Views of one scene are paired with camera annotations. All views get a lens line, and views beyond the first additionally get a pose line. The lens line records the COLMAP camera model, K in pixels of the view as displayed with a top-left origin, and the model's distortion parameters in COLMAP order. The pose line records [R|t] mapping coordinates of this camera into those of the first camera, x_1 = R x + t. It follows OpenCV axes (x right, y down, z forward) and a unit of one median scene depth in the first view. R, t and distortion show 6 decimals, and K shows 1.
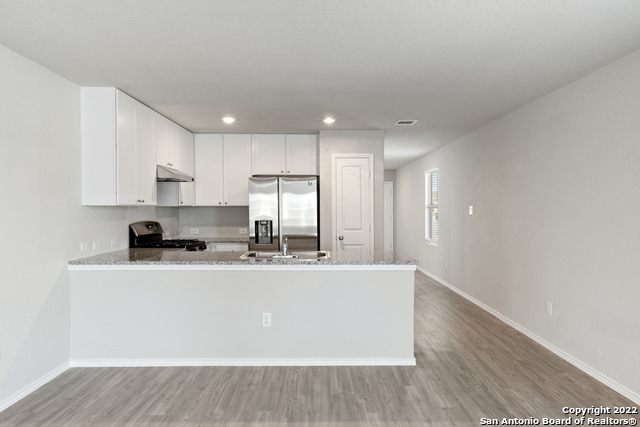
lens RADIAL K [[417.0, 0, 330.2], [0, 417.0, 204.5], [0, 0, 1]] dist [0.000865, -0.002544]
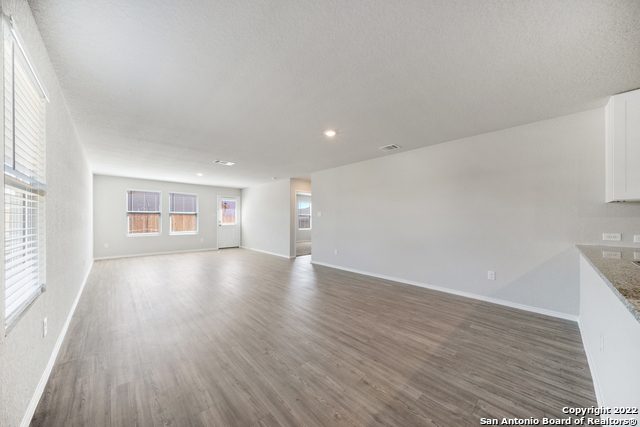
lens RADIAL K [[223.4, 0, 318.6], [0, 223.4, 219.3], [0, 0, 1]] dist [-0.005282, 0.000353]
pose [[-0.748207, -0.005308, -0.663444, 0.494933], [-0.001047, 0.999976, -0.006820, 0.055507], [0.663464, -0.004408, -0.748195, 0.954161]]
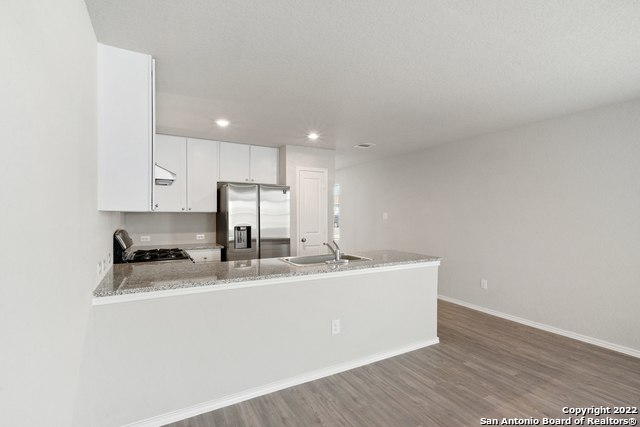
lens RADIAL K [[305.1, 0, 326.7], [0, 305.1, 211.3], [0, 0, 1]] dist [-0.001674, -0.000964]
pose [[0.882383, 0.004414, 0.470511, -0.511023], [-0.003471, 0.999990, -0.002872, 0.004404], [-0.470519, 0.000901, 0.882390, 0.368675]]
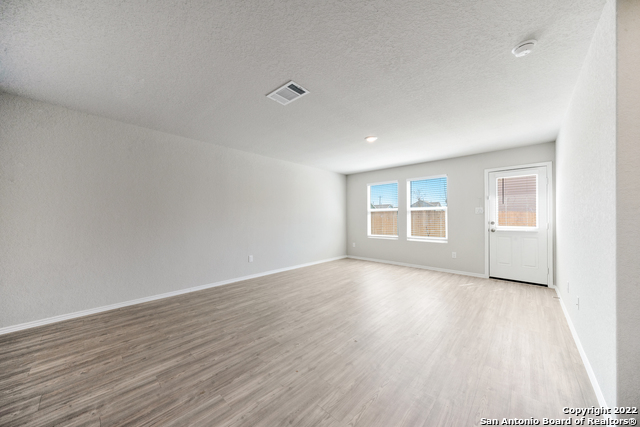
lens RADIAL K [[223.4, 0, 319.2], [0, 223.4, 217.0], [0, 0, 1]] dist [-0.005282, 0.000353]
pose [[-0.710129, 0.002215, 0.704069, -0.487072], [-0.004799, 0.999957, -0.007986, 0.048251], [-0.704056, -0.009050, -0.710087, -0.062274]]
